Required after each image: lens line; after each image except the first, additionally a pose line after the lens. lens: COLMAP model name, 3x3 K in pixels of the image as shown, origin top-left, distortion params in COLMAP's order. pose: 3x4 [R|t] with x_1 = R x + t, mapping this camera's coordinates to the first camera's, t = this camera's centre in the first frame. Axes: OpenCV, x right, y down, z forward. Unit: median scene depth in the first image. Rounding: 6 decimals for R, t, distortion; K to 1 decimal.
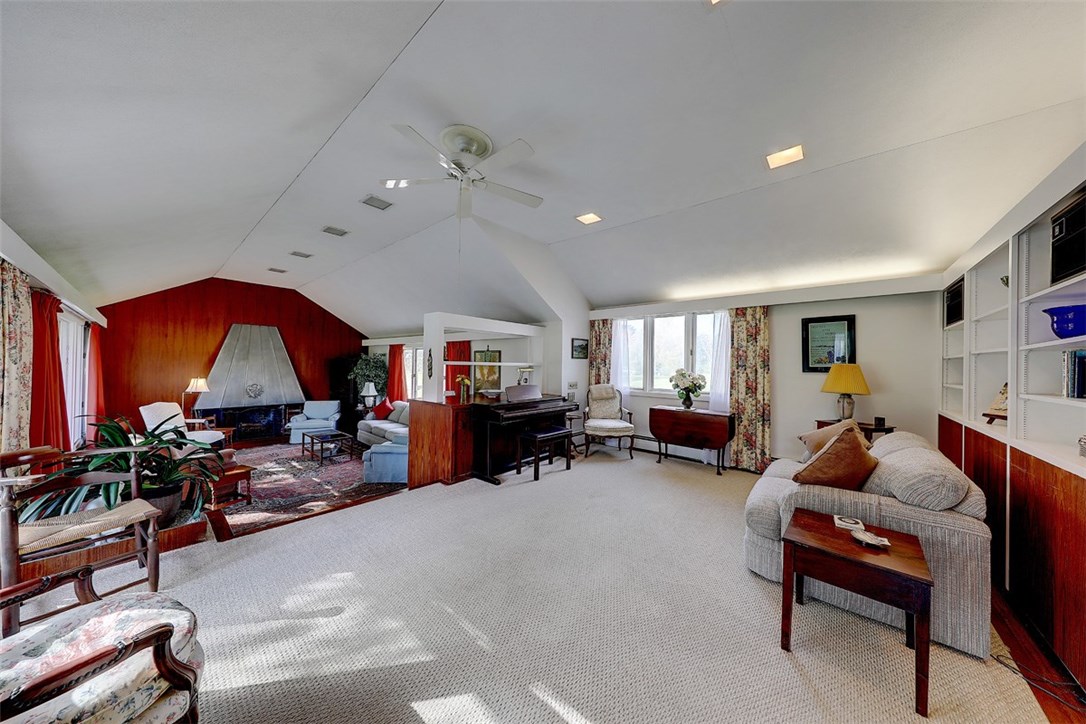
lens RADIAL K [[336.5, 0, 544.5], [0, 336.5, 365.7], [0, 0, 1]] dist [-0.000445, -0.000055]
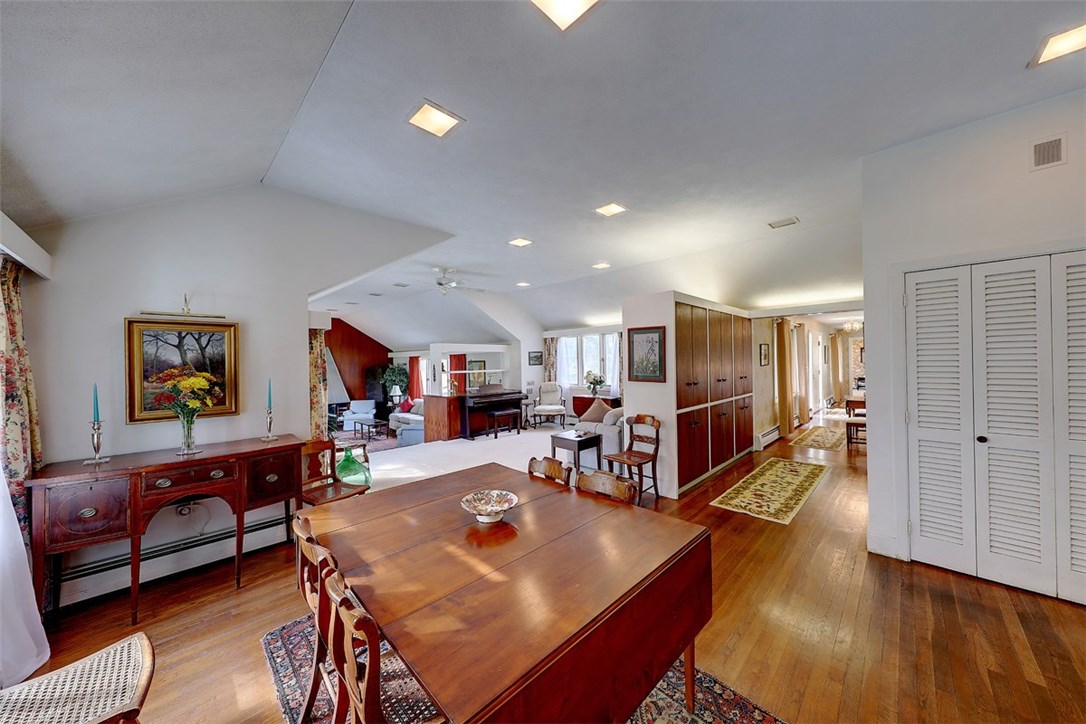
lens RADIAL K [[364.0, 0, 544.0], [0, 364.0, 361.0], [0, 0, 1]] dist [0.001181, 0.000077]
pose [[0.996929, -0.035596, -0.069749, 0.232413], [0.035317, 0.999362, -0.005231, -0.027350], [0.069891, 0.002751, 0.997551, -0.544642]]
